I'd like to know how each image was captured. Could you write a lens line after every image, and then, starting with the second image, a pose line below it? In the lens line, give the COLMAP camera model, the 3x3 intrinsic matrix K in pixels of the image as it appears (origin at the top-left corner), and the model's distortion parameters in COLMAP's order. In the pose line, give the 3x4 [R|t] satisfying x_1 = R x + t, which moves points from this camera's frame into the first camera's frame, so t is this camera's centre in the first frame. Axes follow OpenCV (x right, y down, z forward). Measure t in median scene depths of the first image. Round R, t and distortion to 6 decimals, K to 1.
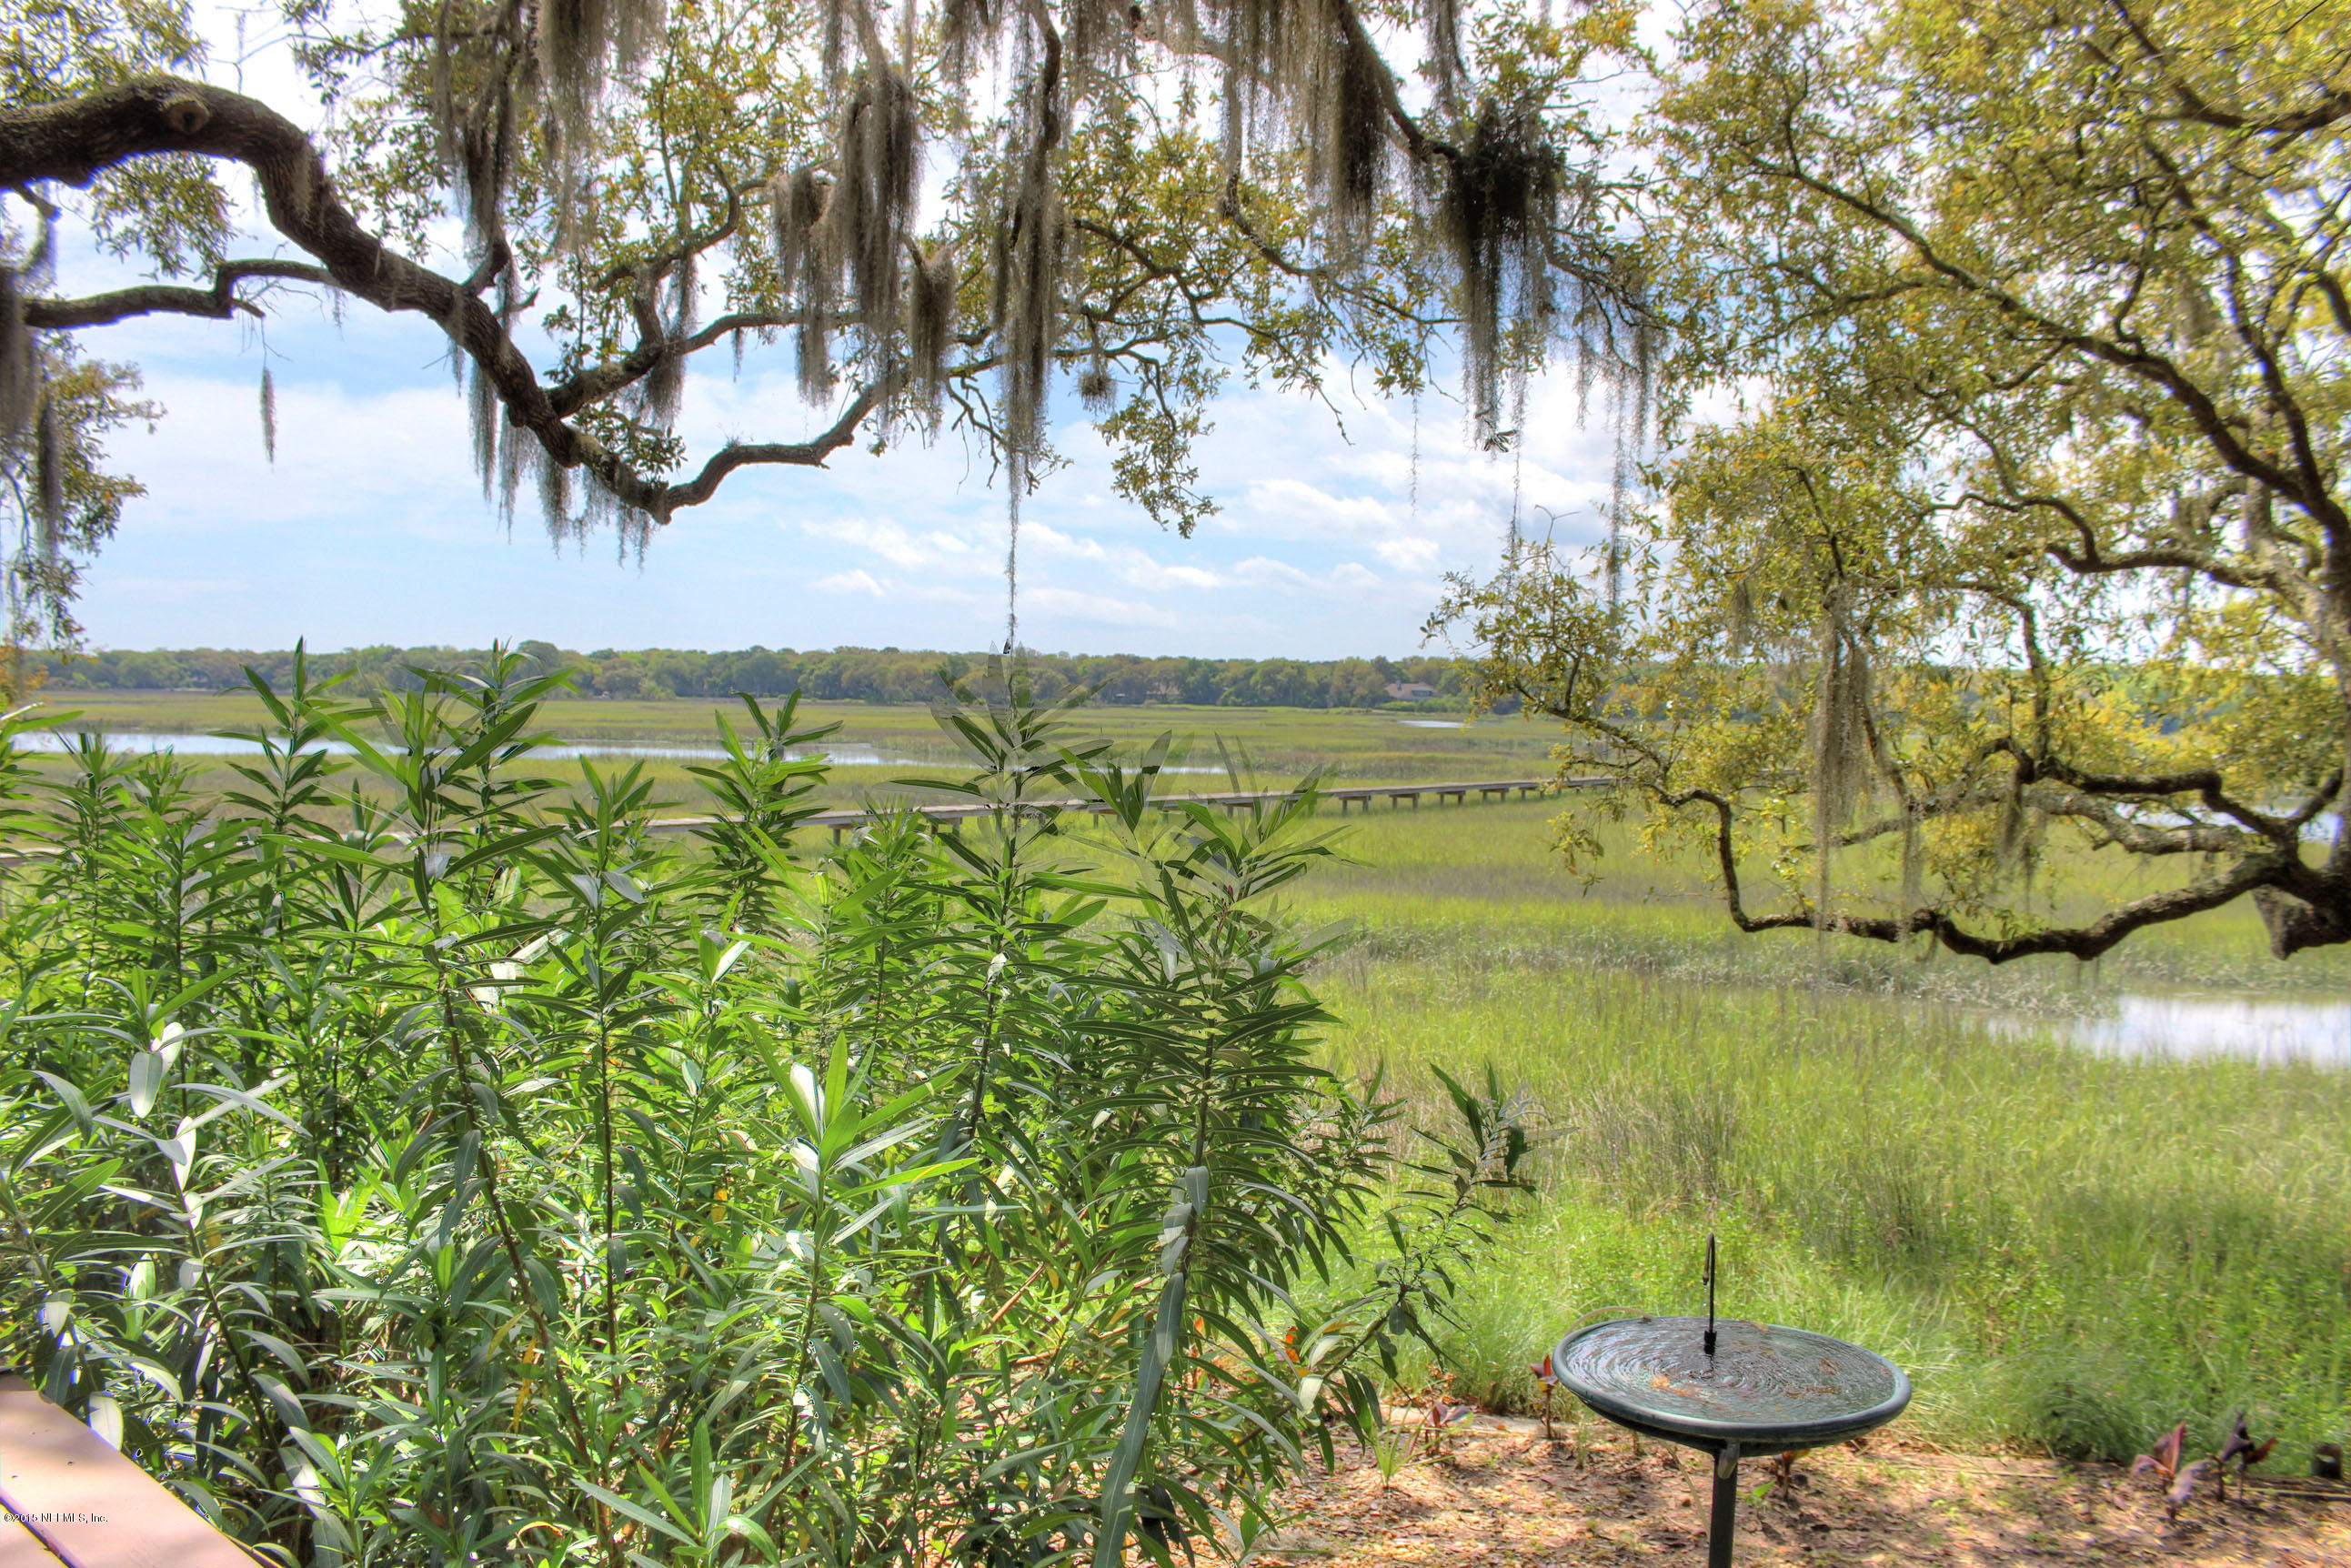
lens RADIAL K [[1919.9, 0, 1175.5], [0, 1919.9, 784.0], [0, 0, 1]] dist [-0.176927, 0.139297]
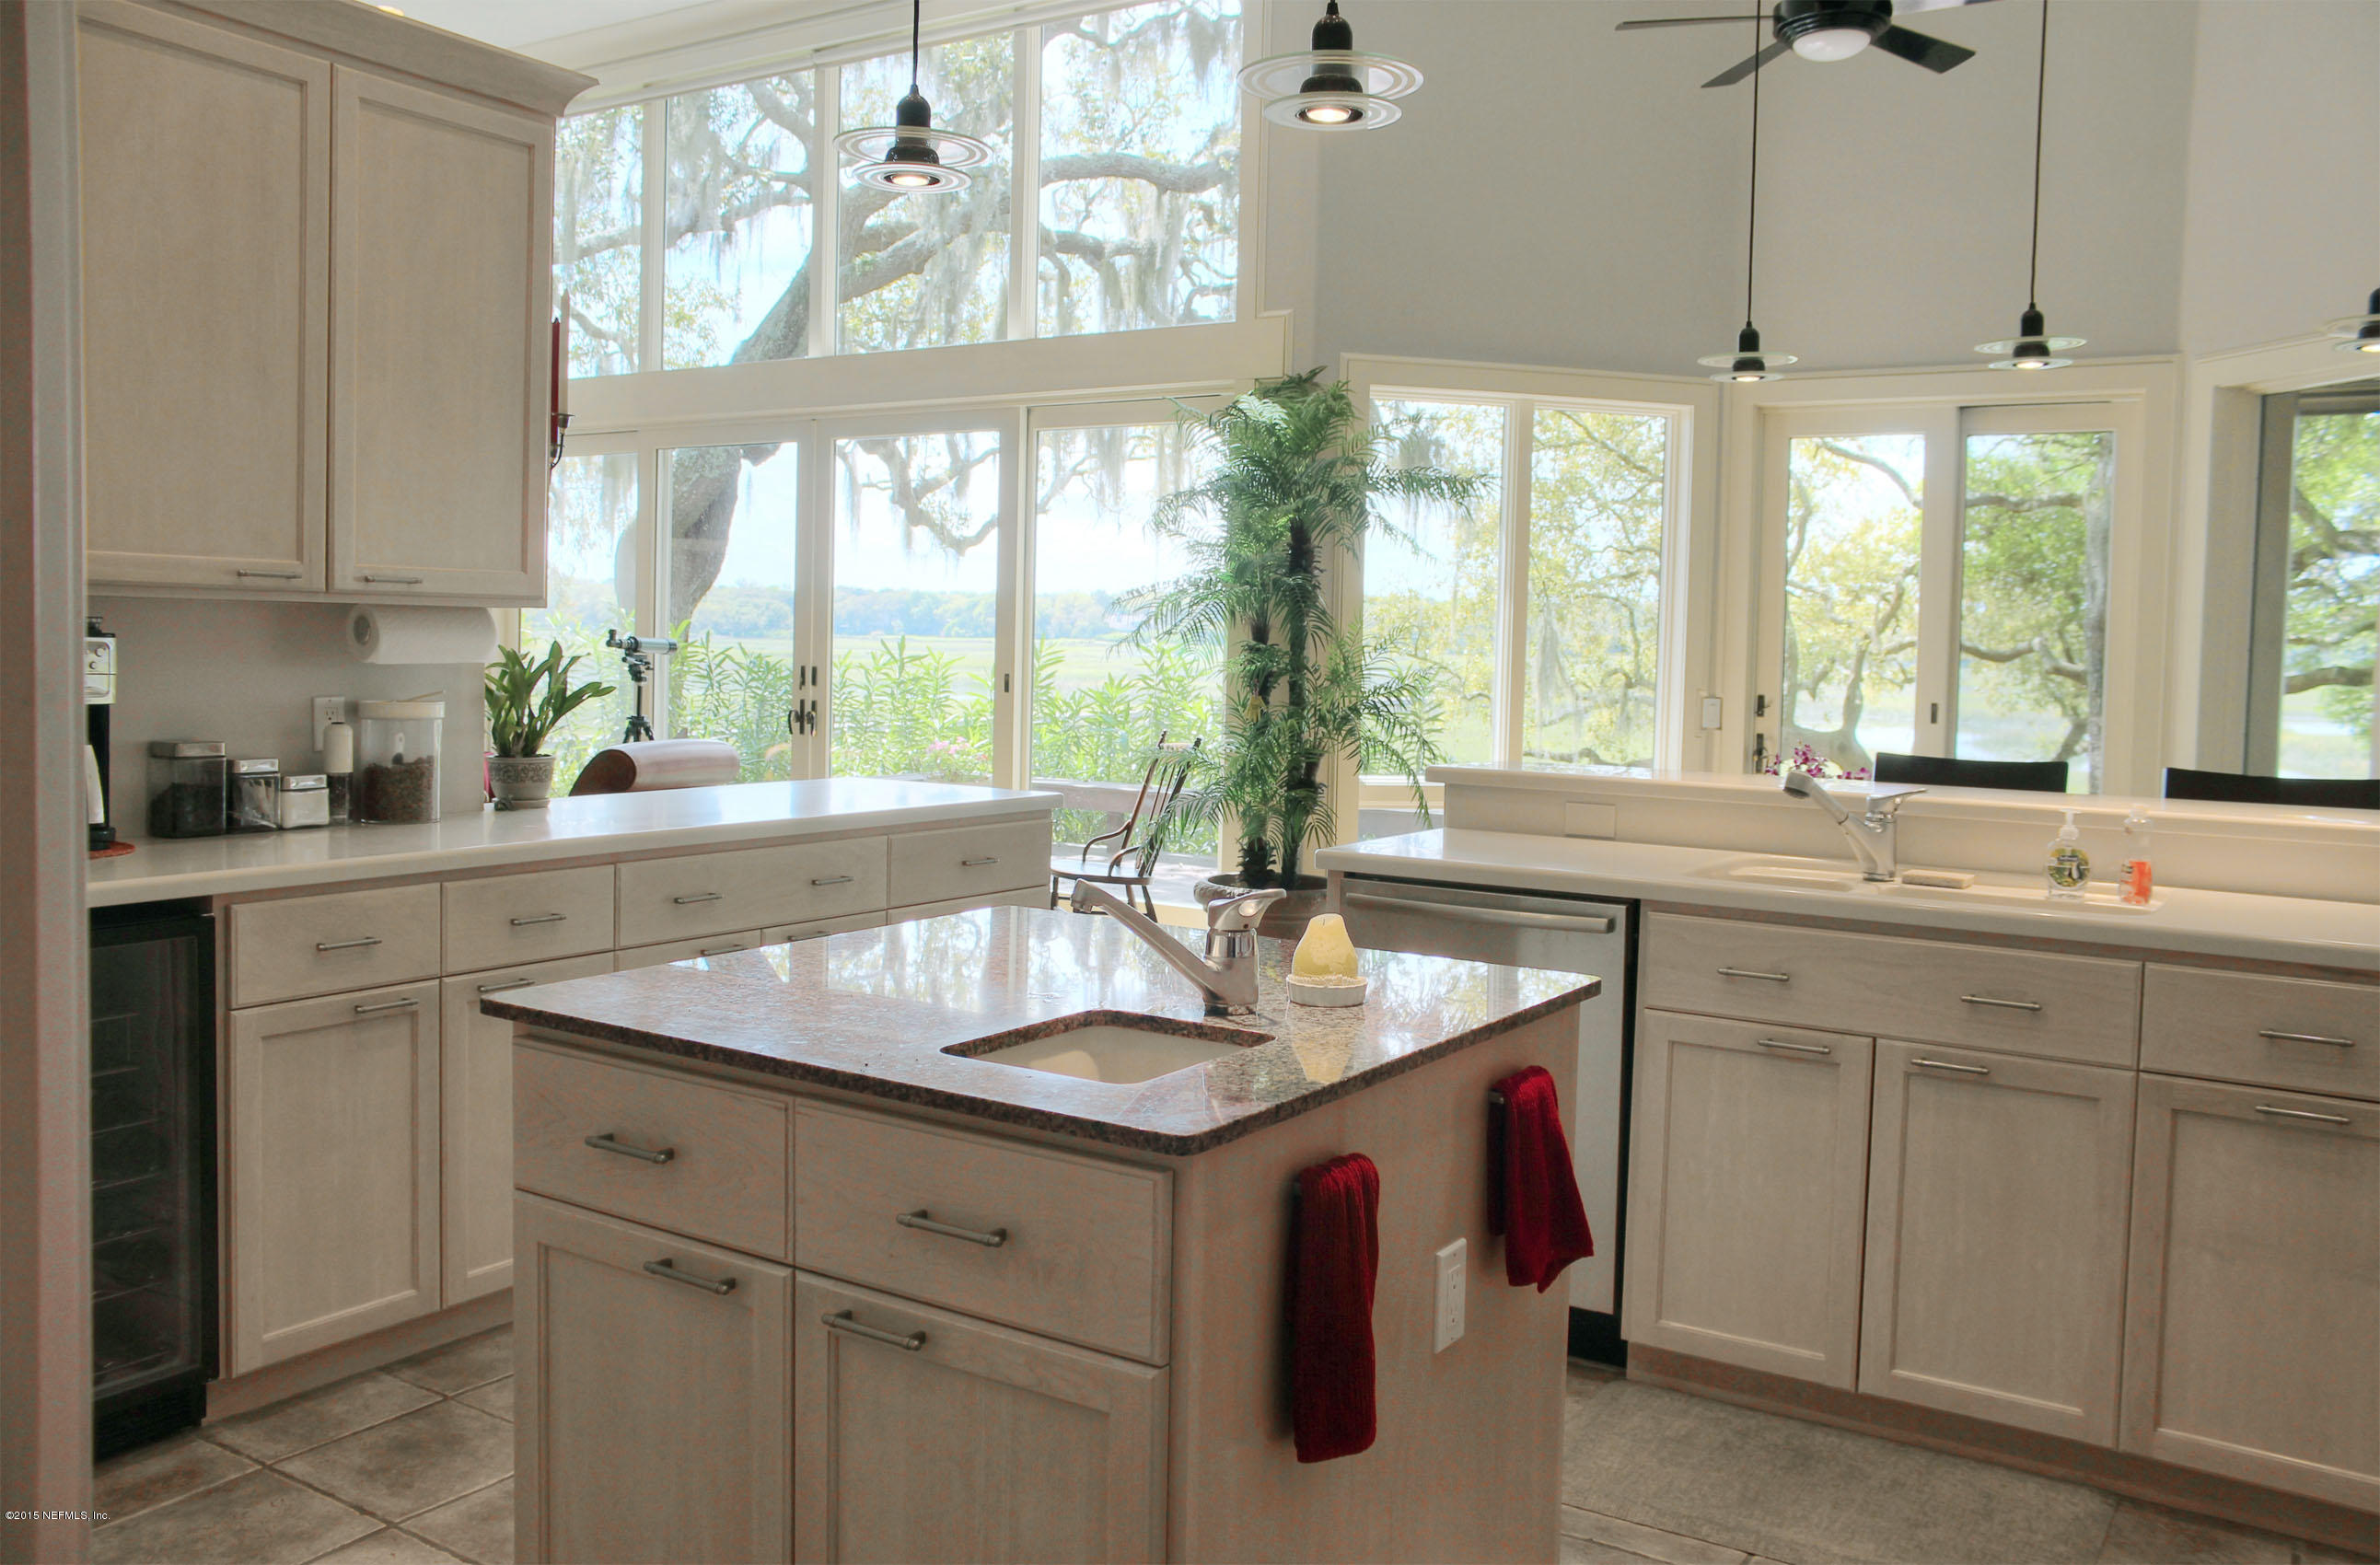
lens RADIAL K [[1866.4, 0, 1164.5], [0, 1866.4, 732.9], [0, 0, 1]] dist [-0.132196, 0.139653]
pose [[0.990064, -0.002759, 0.140590, -0.340703], [0.001298, 0.999944, 0.010485, 0.024686], [-0.140611, -0.010199, 0.990012, -0.941591]]
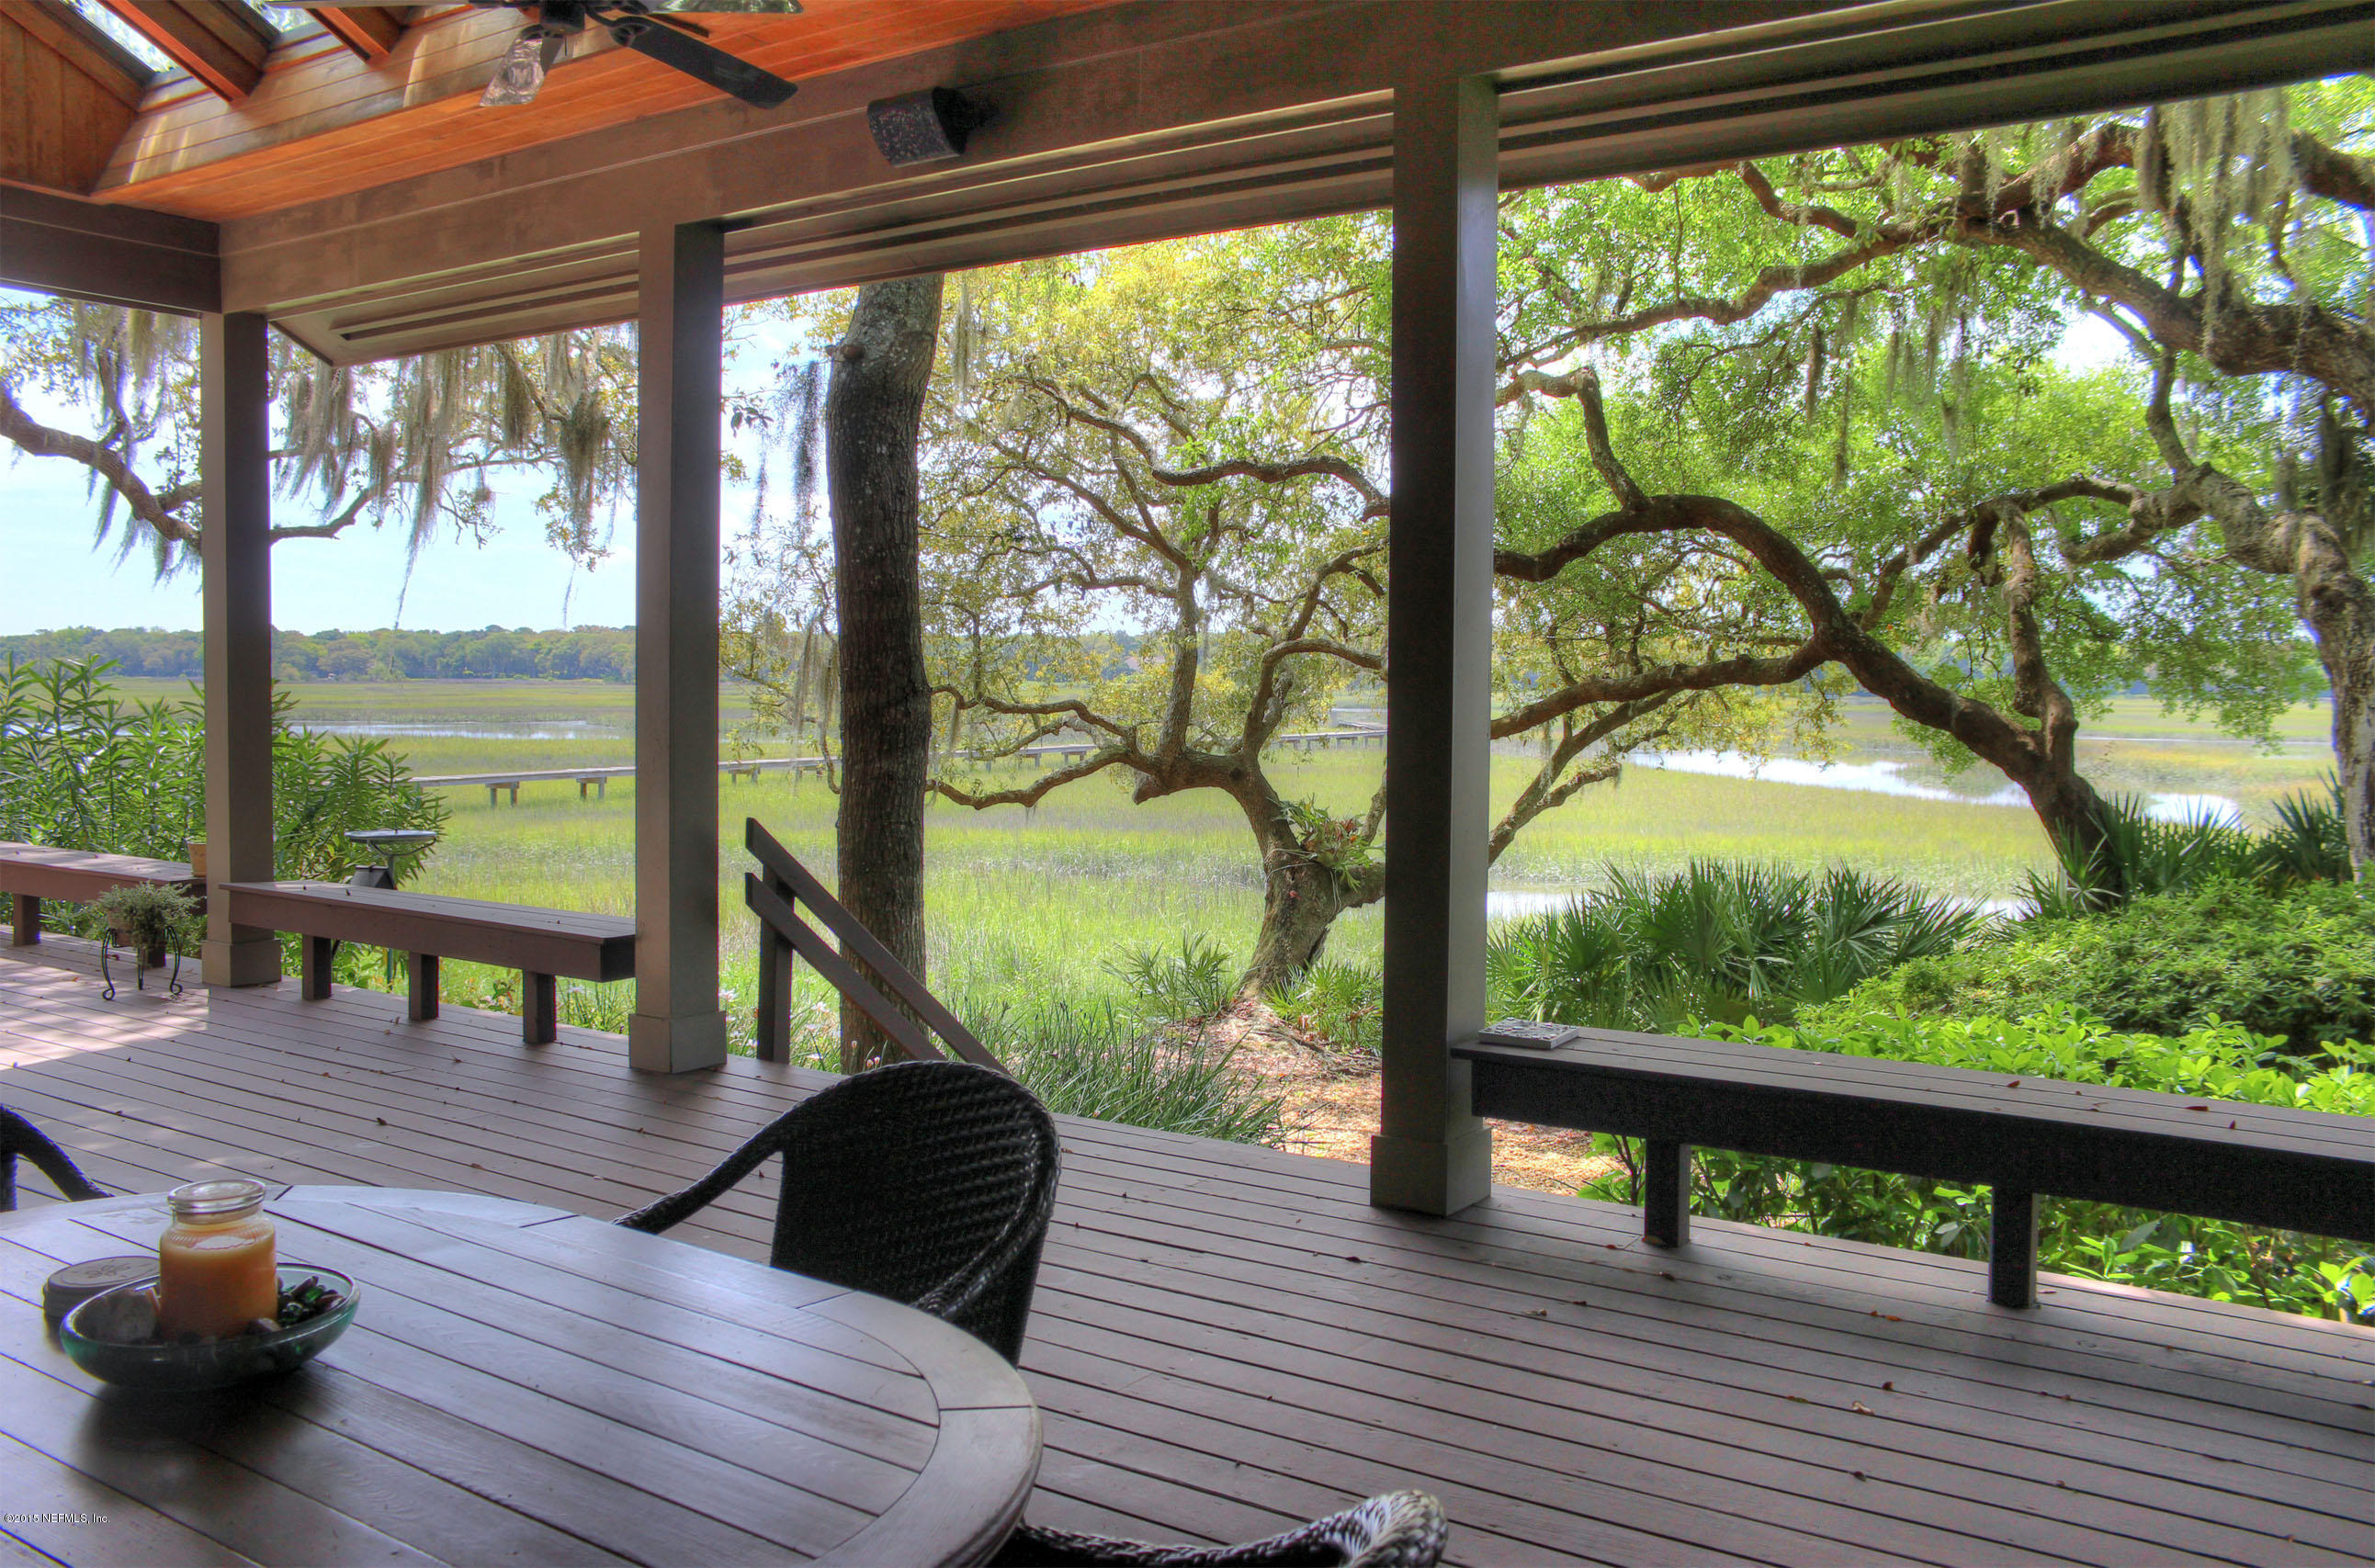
lens RADIAL K [[1862.4, 0, 1162.1], [0, 1862.4, 734.5], [0, 0, 1]] dist [-0.132196, 0.139653]
pose [[0.990542, -0.016914, 0.136162, 0.345002], [0.018385, 0.999785, -0.009551, 0.040620], [-0.135971, 0.011965, 0.990641, -0.762659]]
